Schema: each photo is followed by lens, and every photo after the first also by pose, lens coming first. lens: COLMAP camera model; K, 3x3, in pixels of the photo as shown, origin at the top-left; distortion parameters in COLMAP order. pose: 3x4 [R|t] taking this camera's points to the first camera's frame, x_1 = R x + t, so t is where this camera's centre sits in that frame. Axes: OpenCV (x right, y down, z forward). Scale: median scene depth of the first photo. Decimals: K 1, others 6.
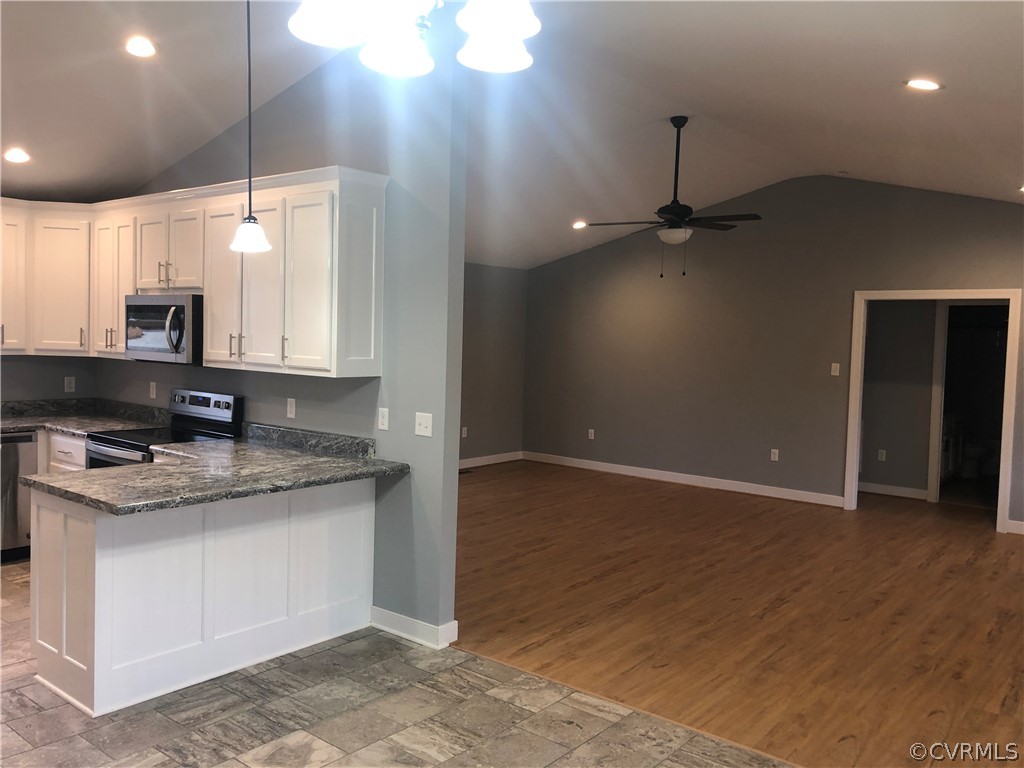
lens RADIAL K [[850.6, 0, 519.1], [0, 850.6, 370.4], [0, 0, 1]] dist [0.007667, 0.007092]
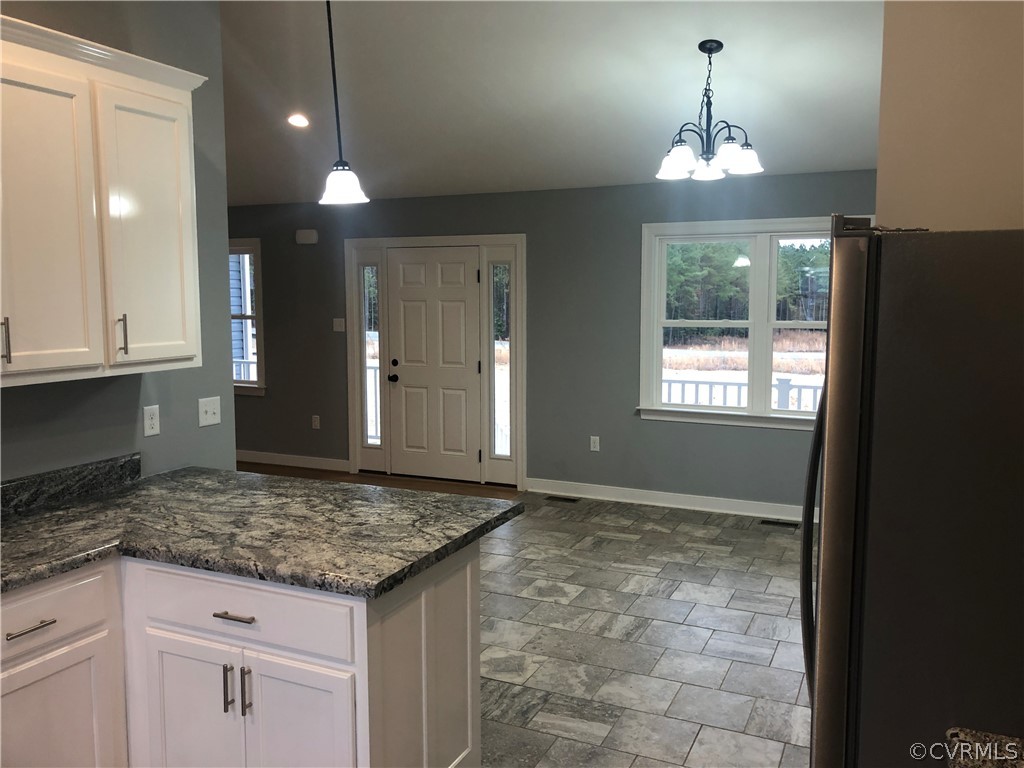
lens RADIAL K [[850.6, 0, 519.1], [0, 850.6, 370.4], [0, 0, 1]] dist [0.007667, 0.007092]
pose [[-0.249672, -0.114829, 0.961498, -1.137399], [0.040454, 0.990840, 0.128838, -0.082568], [-0.967485, 0.071064, -0.242739, 1.041581]]
